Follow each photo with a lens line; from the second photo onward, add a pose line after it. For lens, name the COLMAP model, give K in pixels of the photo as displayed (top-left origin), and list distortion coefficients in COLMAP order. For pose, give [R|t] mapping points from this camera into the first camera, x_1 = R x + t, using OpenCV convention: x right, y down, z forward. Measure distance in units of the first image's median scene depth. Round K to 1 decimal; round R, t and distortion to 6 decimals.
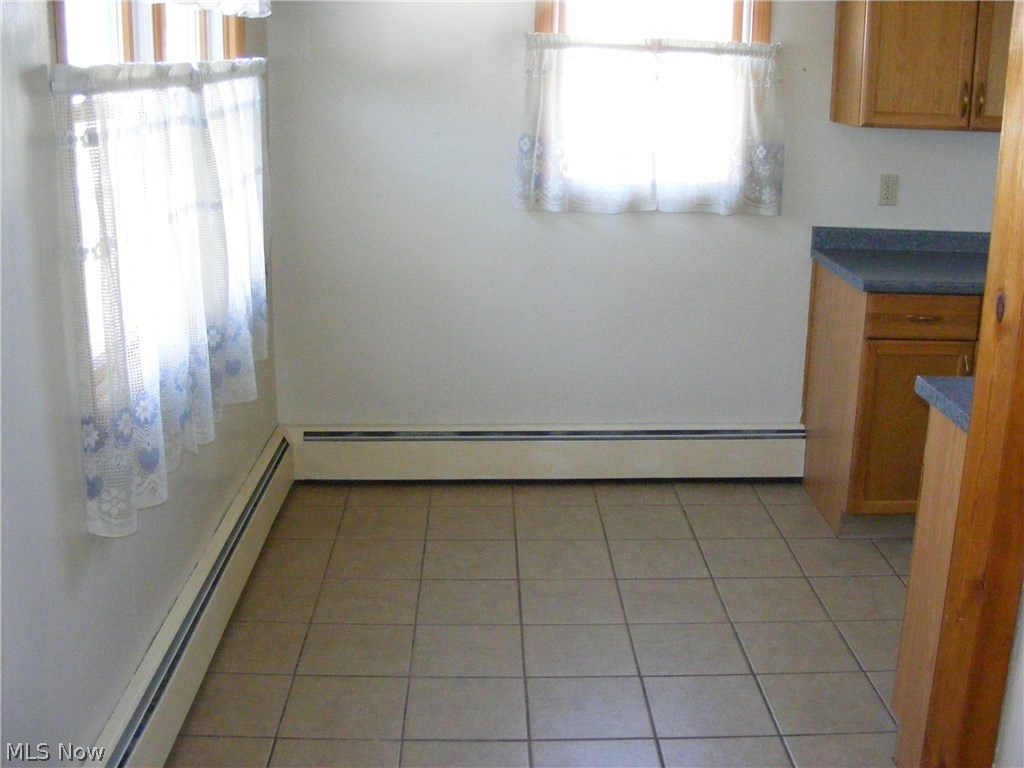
lens RADIAL K [[1145.8, 0, 512.0], [0, 1145.8, 384.0], [0, 0, 1]] dist [-0.245241, 0.234281]
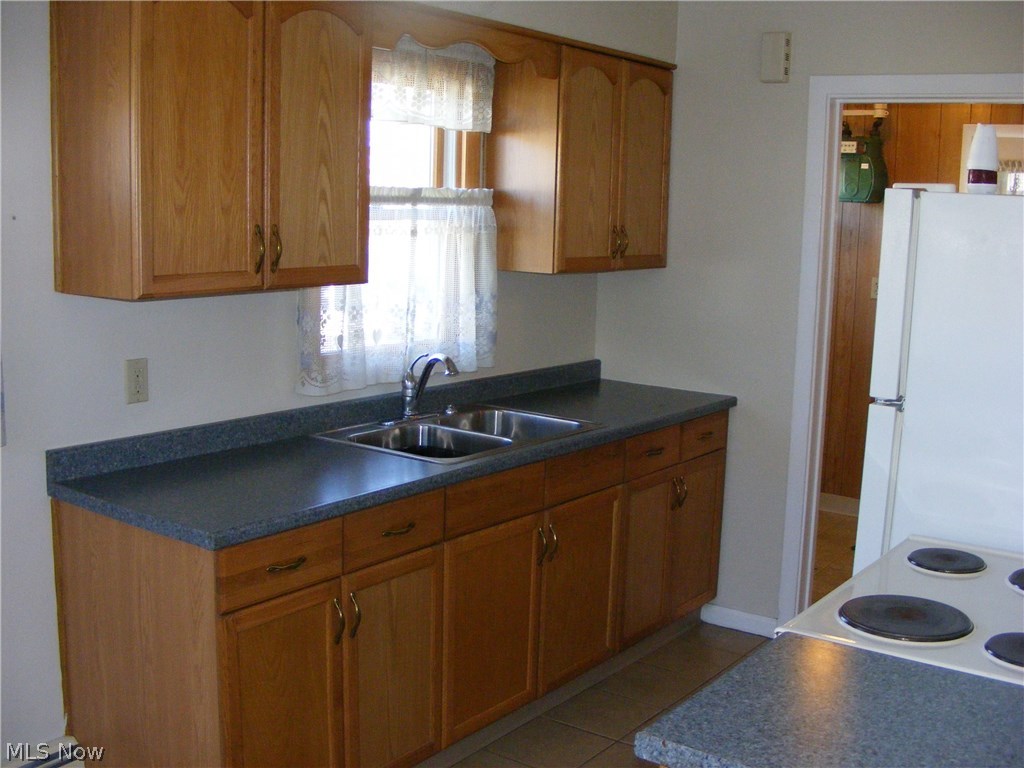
lens RADIAL K [[1145.8, 0, 512.0], [0, 1145.8, 384.0], [0, 0, 1]] dist [-0.245241, 0.234281]
pose [[0.602881, -0.117224, 0.789172, -0.214384], [0.201854, 0.979377, -0.008728, -0.323581], [-0.771874, 0.164560, 0.614110, 1.037420]]
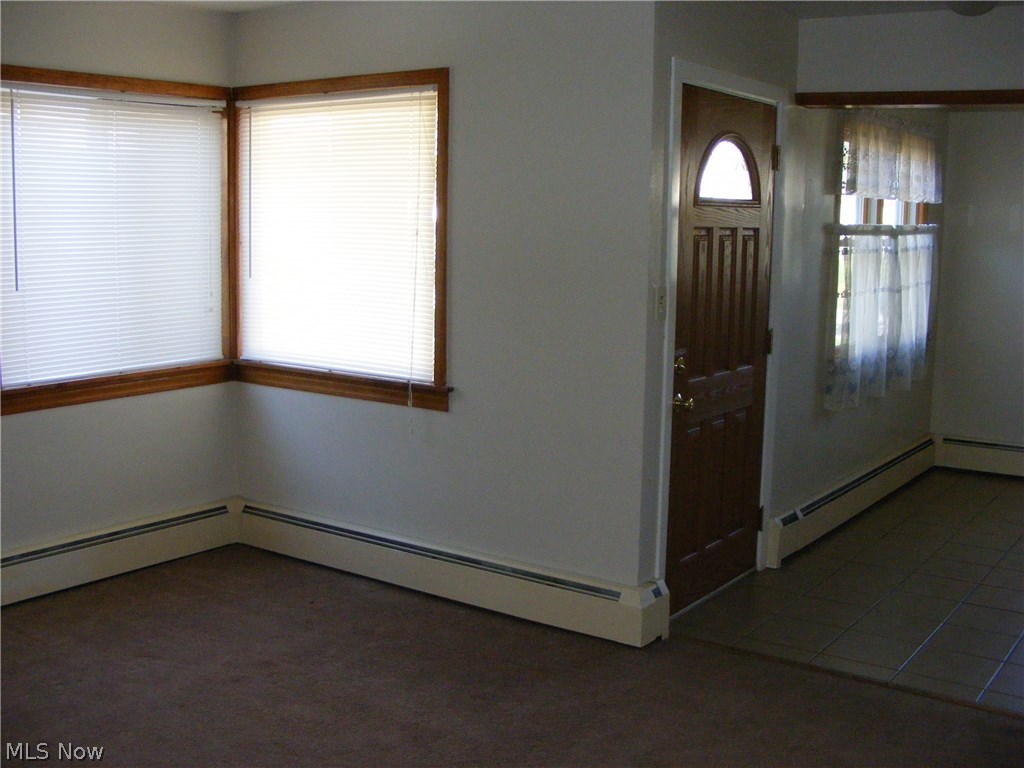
lens RADIAL K [[1145.8, 0, 512.0], [0, 1145.8, 384.0], [0, 0, 1]] dist [-0.245241, 0.234281]
pose [[0.801062, 0.086993, -0.592226, 0.378208], [-0.168136, 0.982251, -0.083141, 0.283753], [0.574482, 0.166176, 0.801471, -0.990823]]
